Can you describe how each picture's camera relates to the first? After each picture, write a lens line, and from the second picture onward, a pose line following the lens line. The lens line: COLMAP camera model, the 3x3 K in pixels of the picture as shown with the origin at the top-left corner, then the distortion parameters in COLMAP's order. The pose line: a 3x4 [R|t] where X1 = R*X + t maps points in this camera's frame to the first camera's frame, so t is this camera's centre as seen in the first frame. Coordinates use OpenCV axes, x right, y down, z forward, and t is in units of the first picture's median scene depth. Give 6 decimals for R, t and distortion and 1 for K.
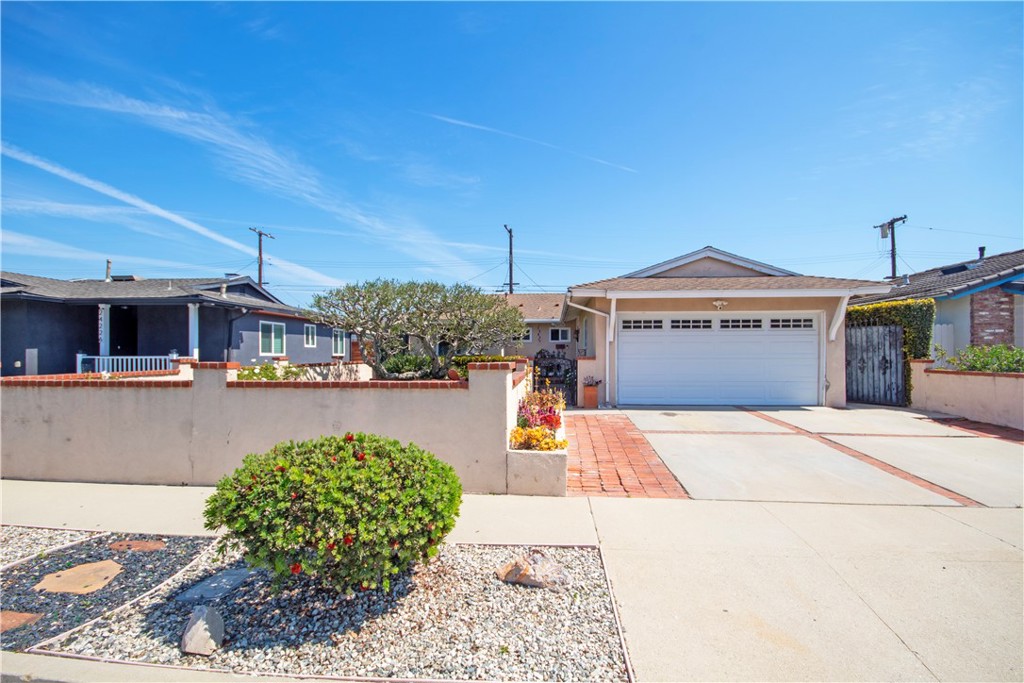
lens RADIAL K [[473.3, 0, 512.1], [0, 473.3, 347.7], [0, 0, 1]] dist [-0.004902, -0.001176]
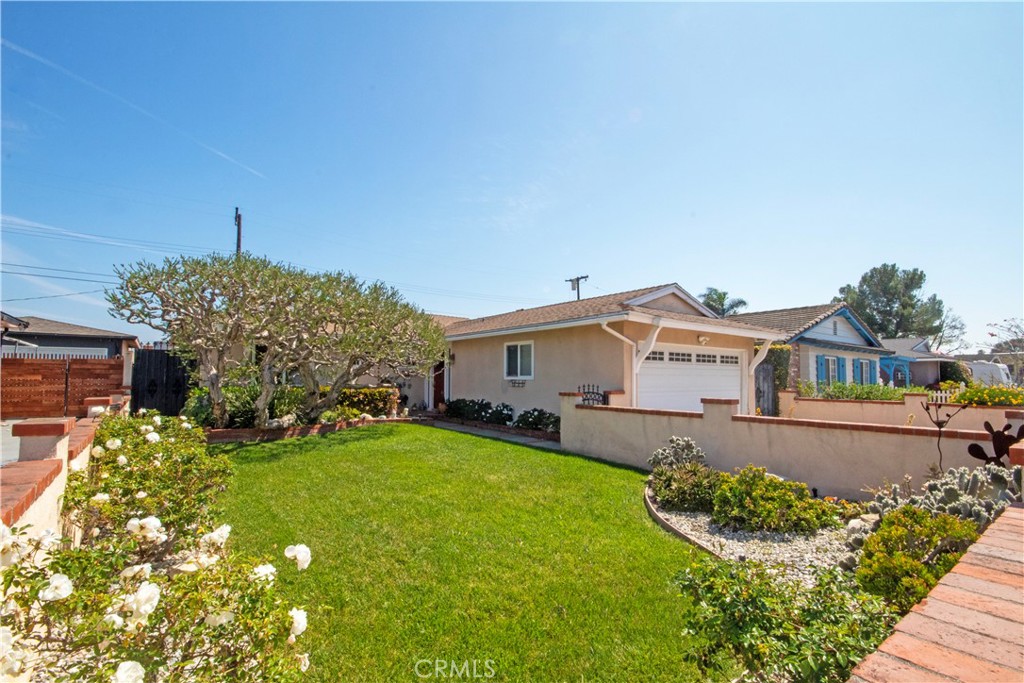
lens RADIAL K [[473.3, 0, 512.1], [0, 473.3, 347.7], [0, 0, 1]] dist [-0.004902, -0.001176]
pose [[0.740011, 0.048530, 0.670841, -0.578311], [-0.015302, 0.998350, -0.055342, -0.008620], [-0.672420, 0.030689, 0.739533, 0.500604]]
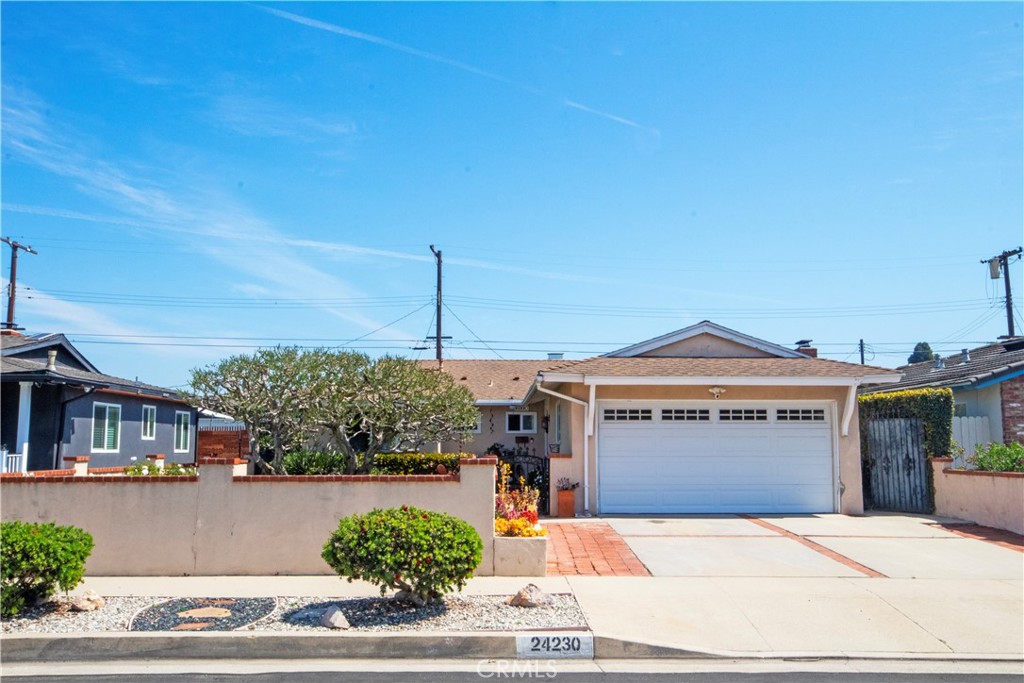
lens RADIAL K [[880.3, 0, 511.3], [0, 880.3, 353.7], [0, 0, 1]] dist [0.010795, 0.013673]
pose [[0.994509, 0.012987, 0.103843, -0.089320], [-0.002998, 0.995398, -0.095780, -0.007572], [-0.104609, 0.094943, 0.989971, -0.520740]]
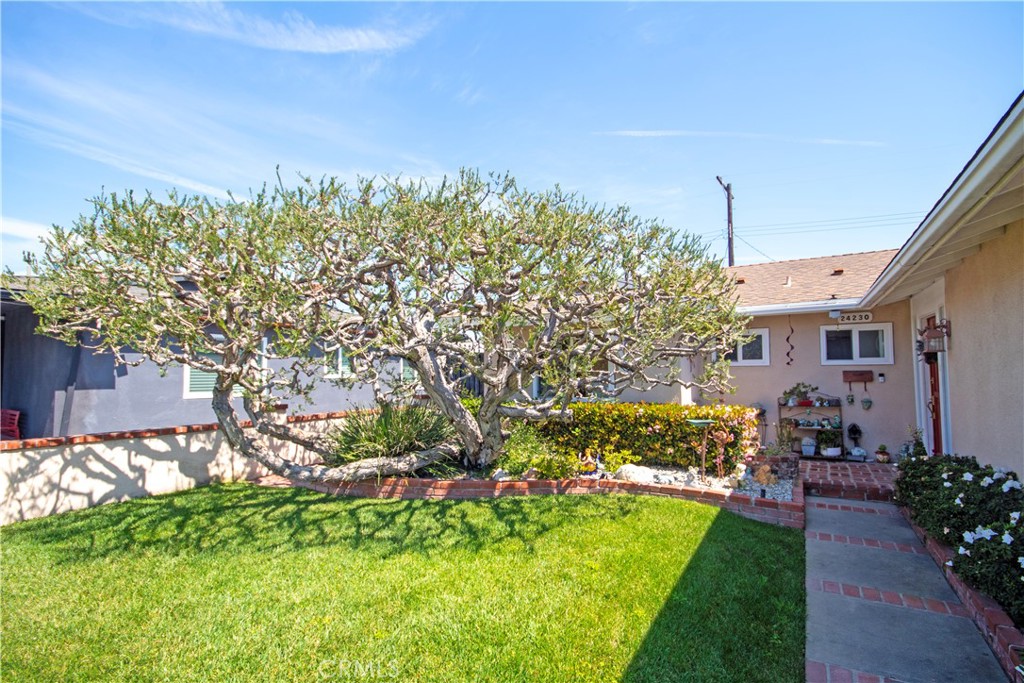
lens RADIAL K [[473.3, 0, 512.1], [0, 473.3, 347.7], [0, 0, 1]] dist [-0.004902, -0.001176]
pose [[0.894406, -0.026965, -0.446443, 0.048406], [0.008635, 0.999036, -0.043042, -0.021019], [0.447173, 0.034642, 0.893776, 1.016901]]
